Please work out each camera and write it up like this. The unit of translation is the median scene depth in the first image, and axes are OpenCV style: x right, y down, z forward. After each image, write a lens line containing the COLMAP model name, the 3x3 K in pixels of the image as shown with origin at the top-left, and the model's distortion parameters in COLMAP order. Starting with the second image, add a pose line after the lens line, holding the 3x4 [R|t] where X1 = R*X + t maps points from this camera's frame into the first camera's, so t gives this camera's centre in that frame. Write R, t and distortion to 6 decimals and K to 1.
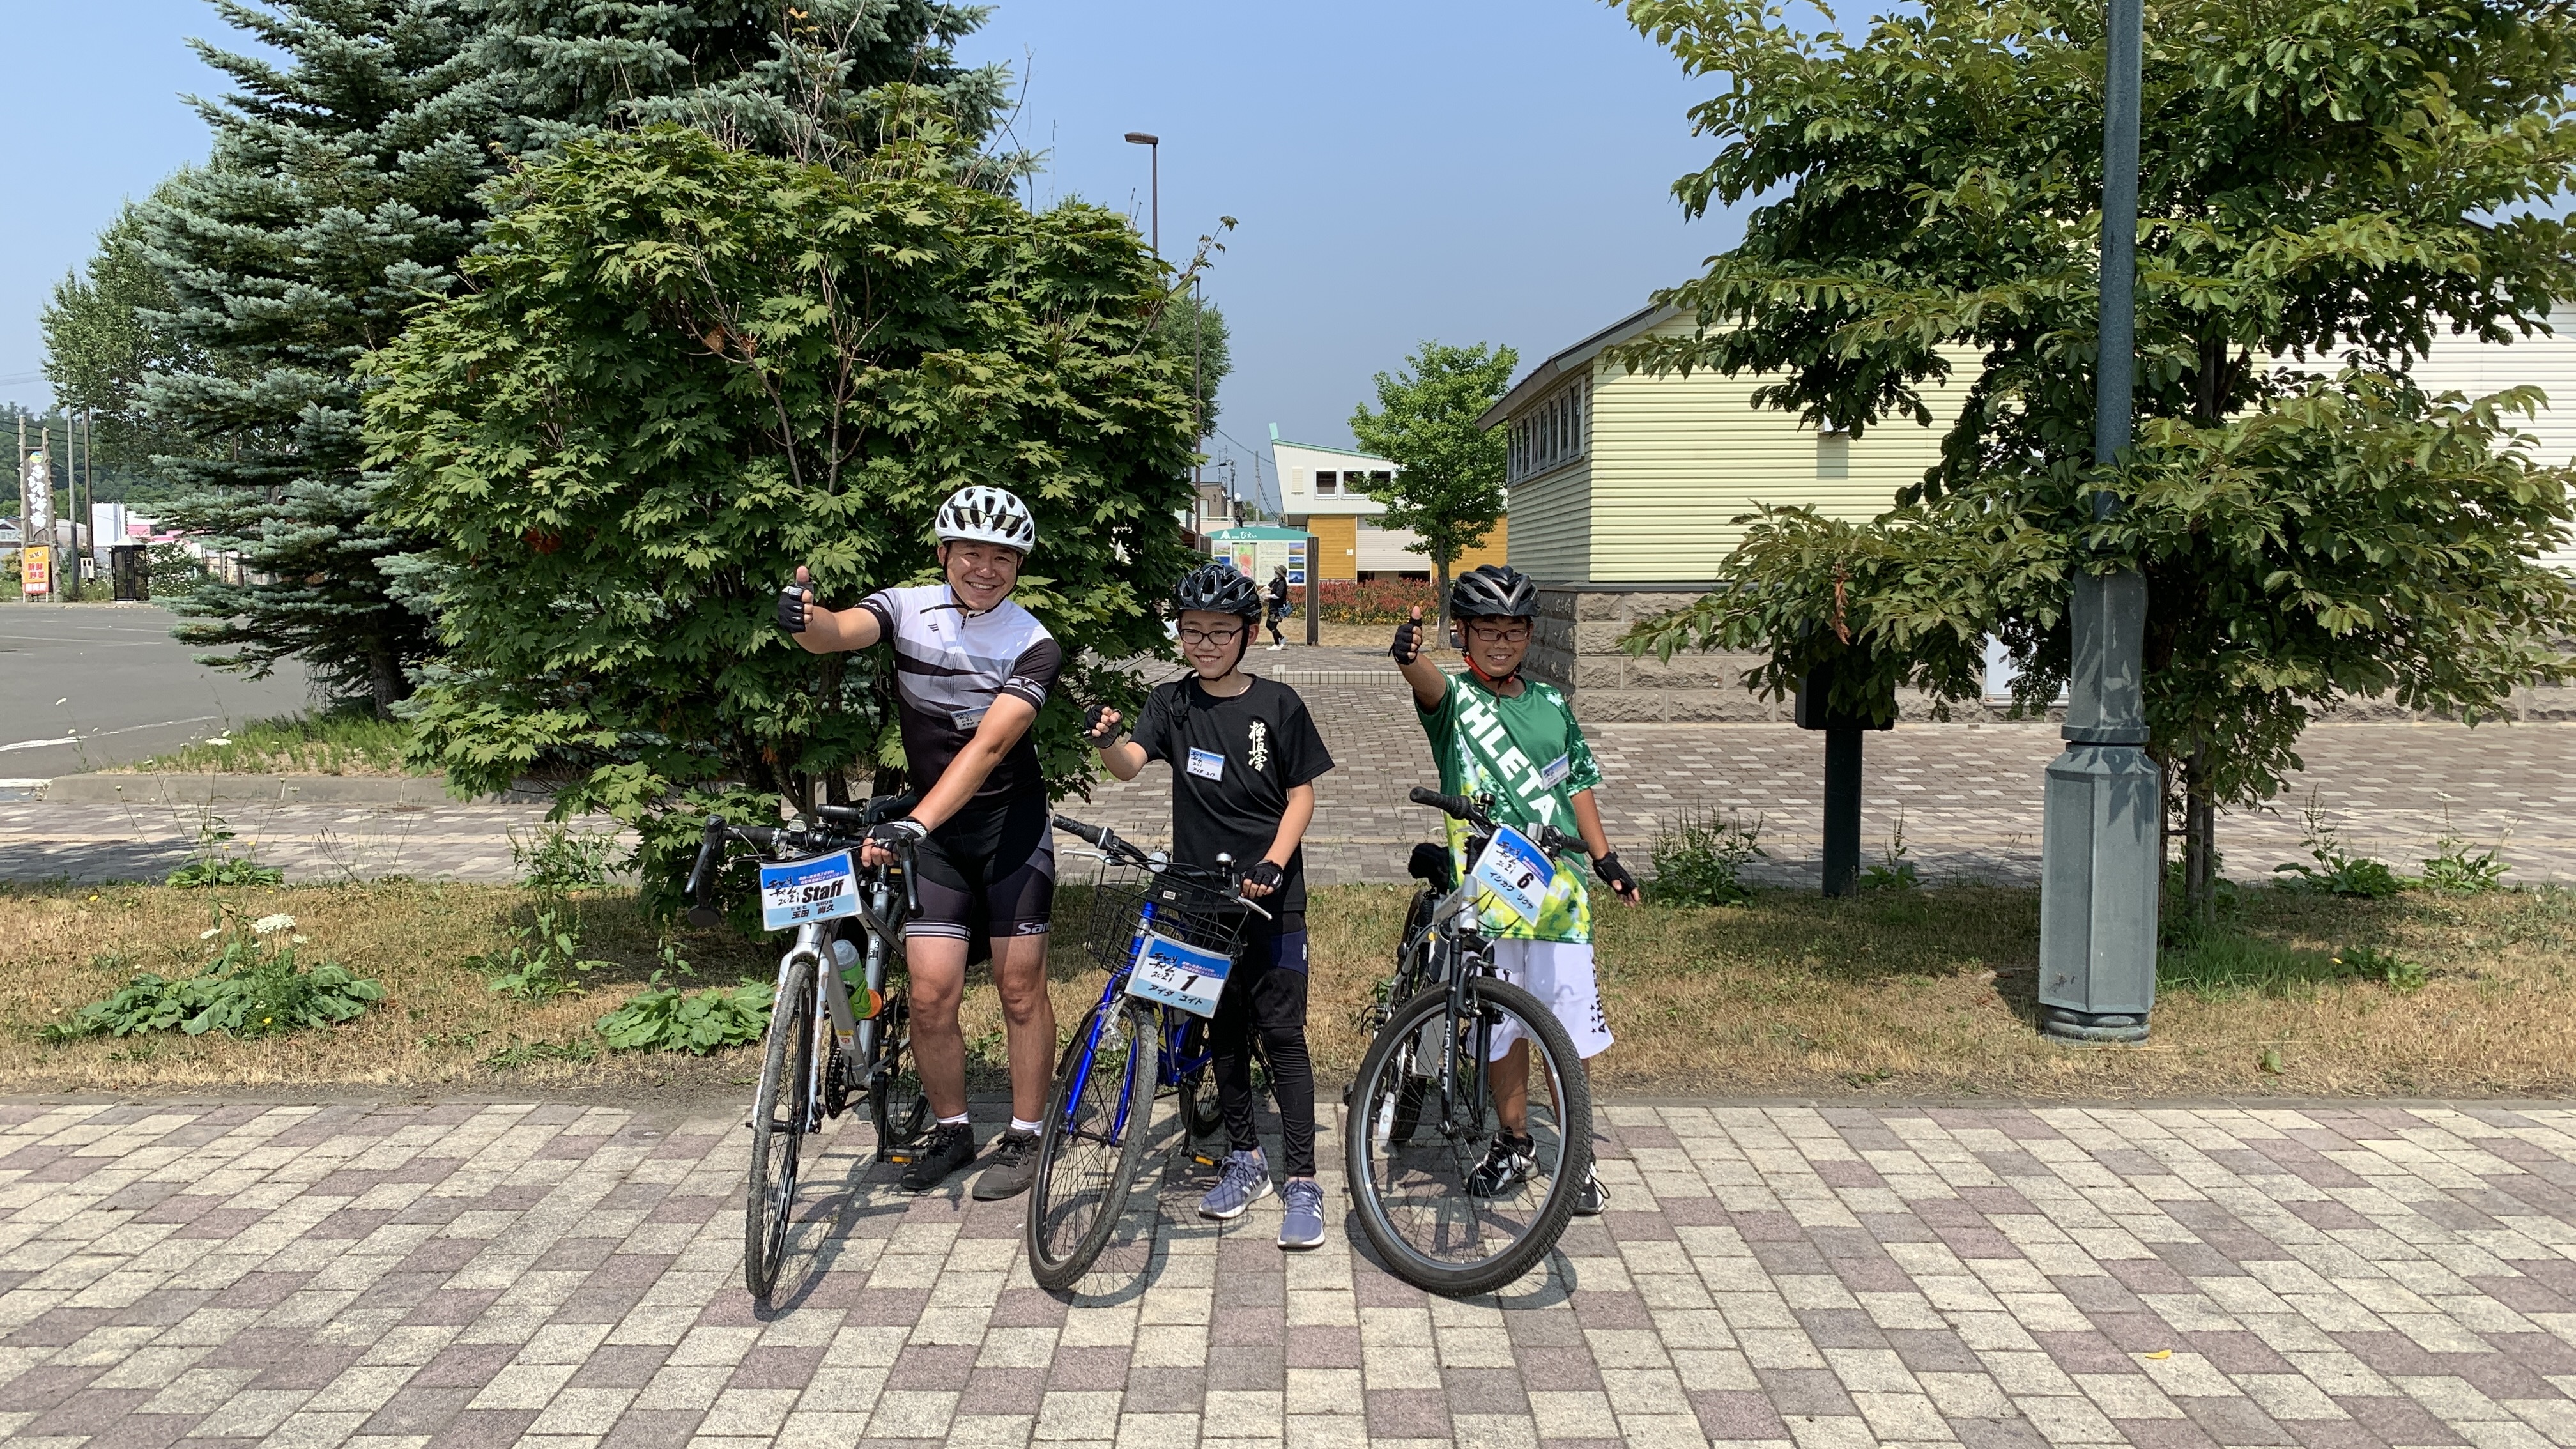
lens RADIAL K [[2133.0, 0, 1265.2], [0, 2133.0, 743.8], [0, 0, 1]] dist [0.008822, 0.007452]
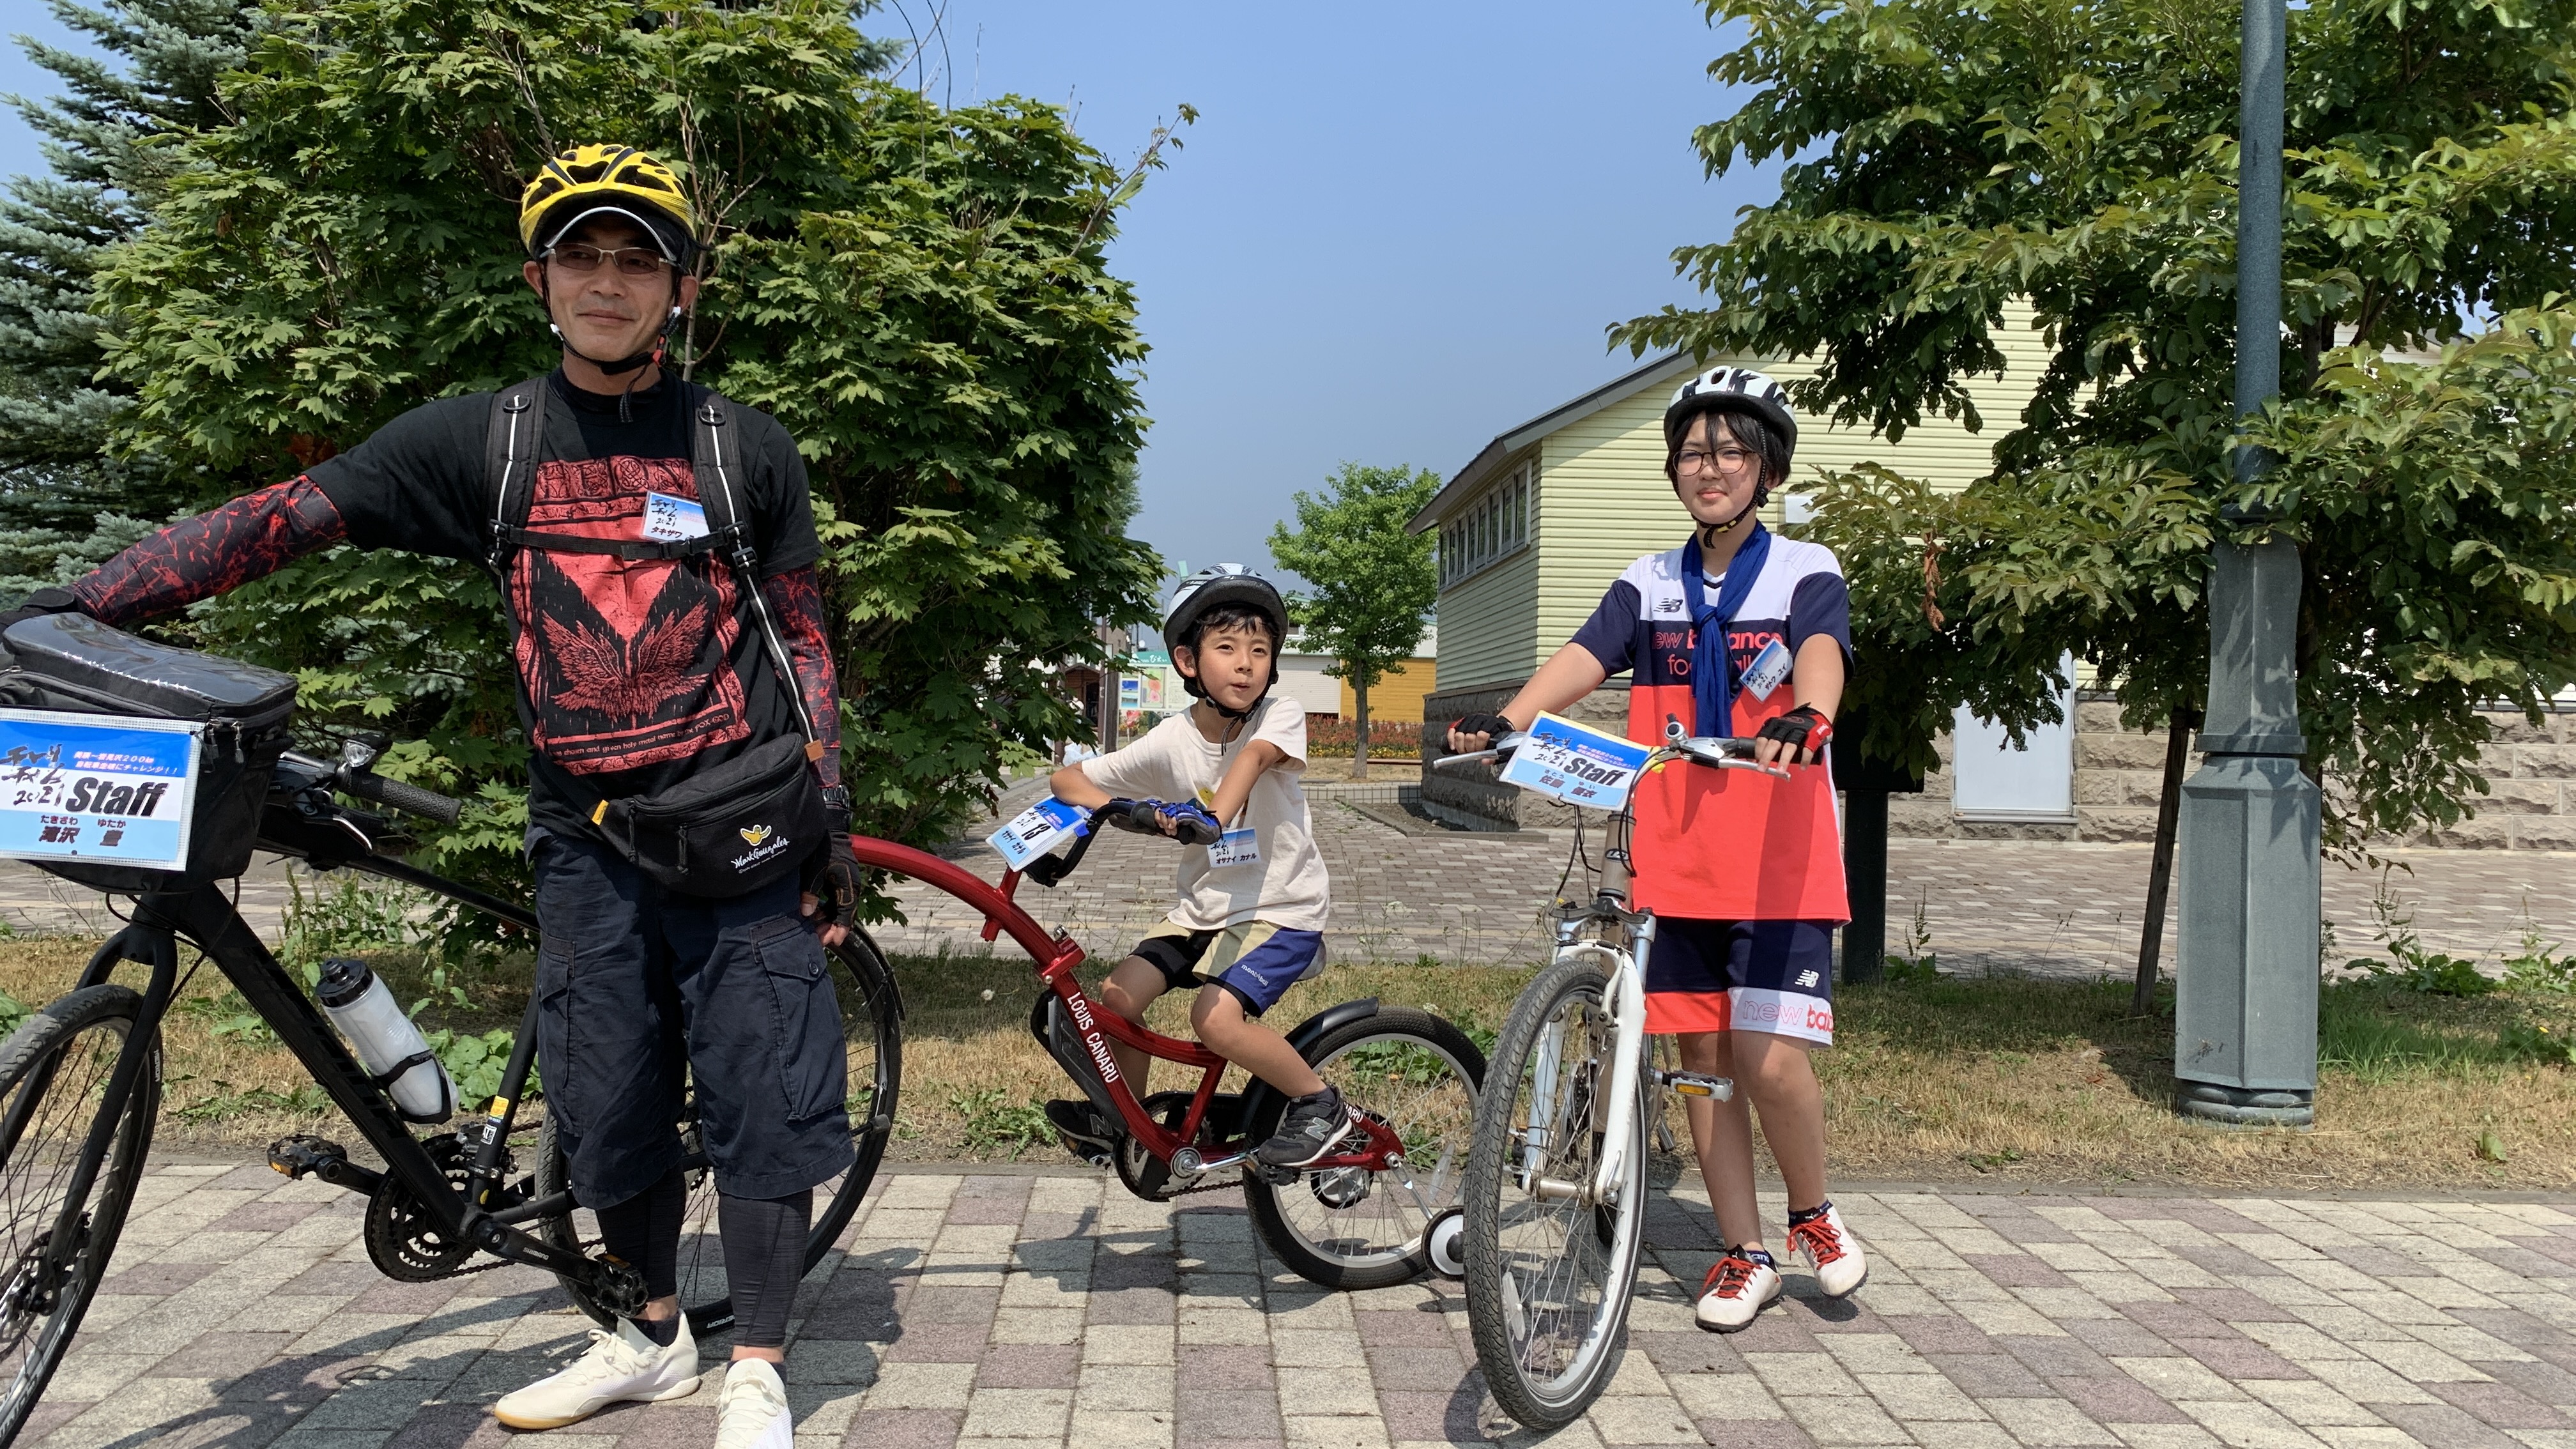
lens RADIAL K [[2142.0, 0, 1286.1], [0, 2142.0, 720.2], [0, 0, 1]] dist [0.004922, 0.002301]
pose [[0.998068, 0.025765, 0.056532, -0.020631], [-0.020837, 0.996069, -0.086095, 0.060597], [-0.058528, 0.084751, 0.994682, 0.194770]]
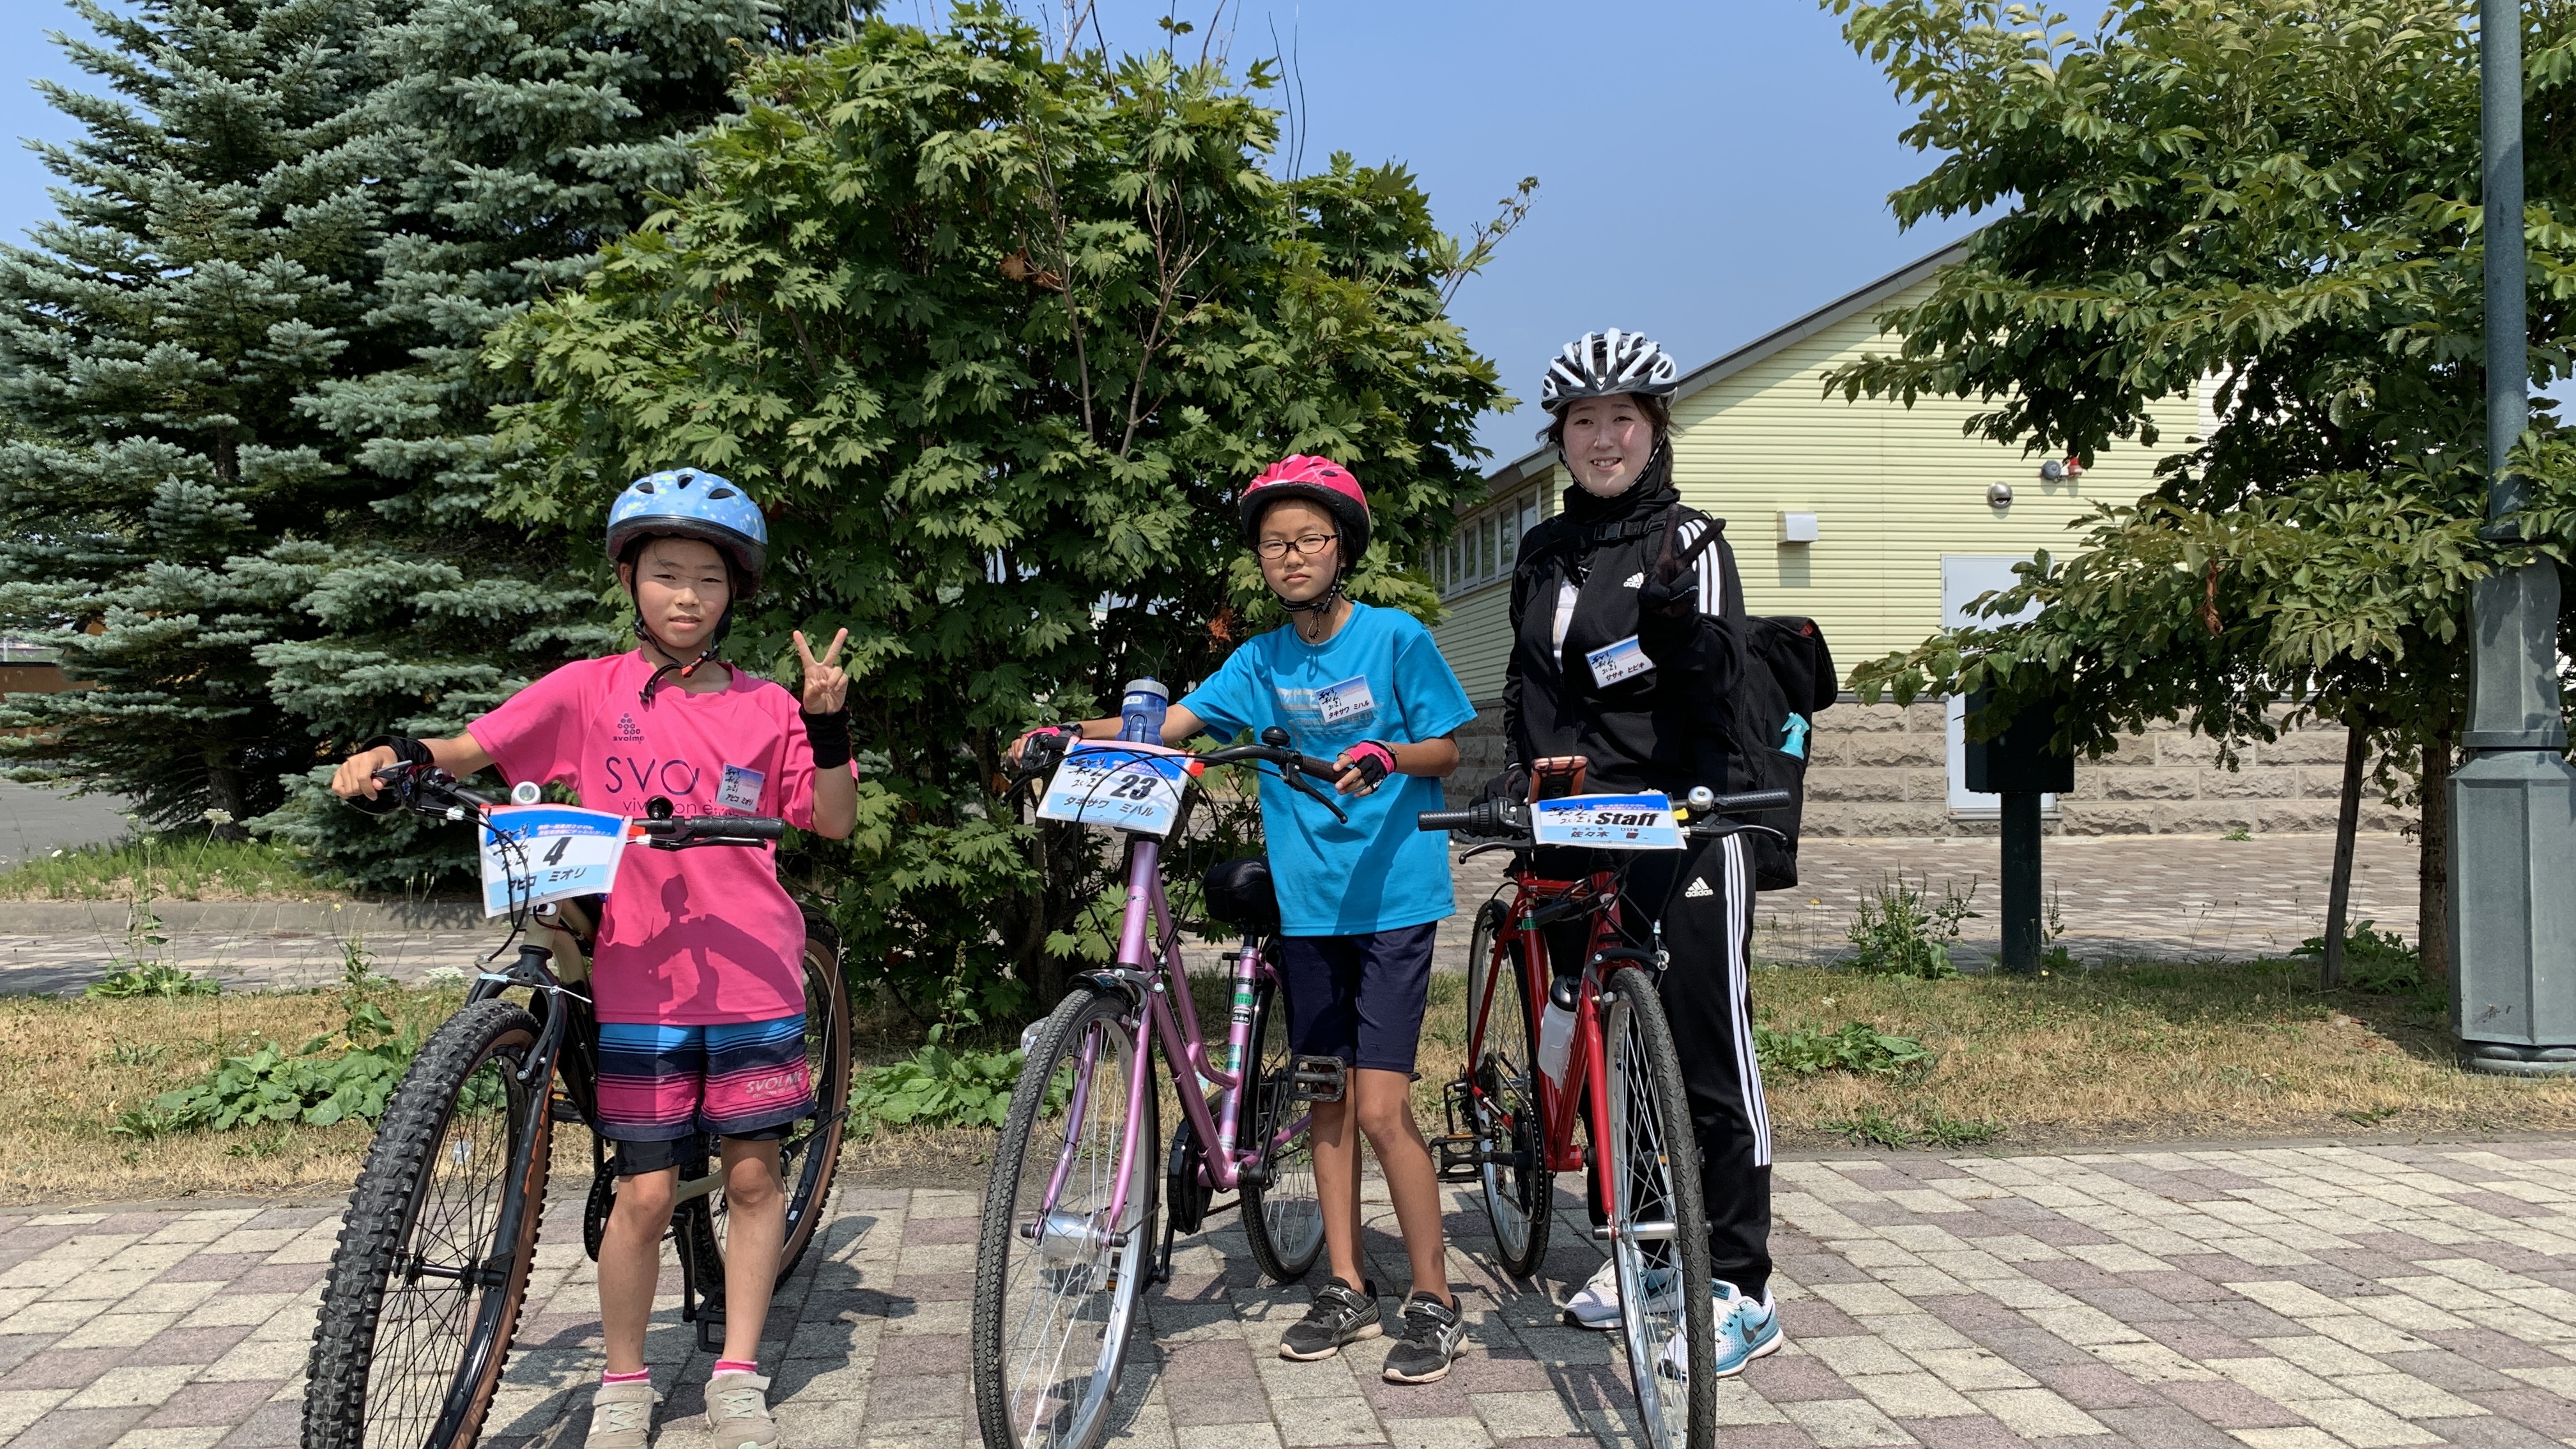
lens RADIAL K [[2142.2, 0, 1311.2], [0, 2142.2, 693.6], [0, 0, 1]] dist [0.006865, -0.000319]
pose [[0.988995, 0.002029, 0.147934, -0.241742], [0.014014, 0.994125, -0.107327, 0.063498], [-0.147283, 0.108219, 0.983156, 0.156487]]
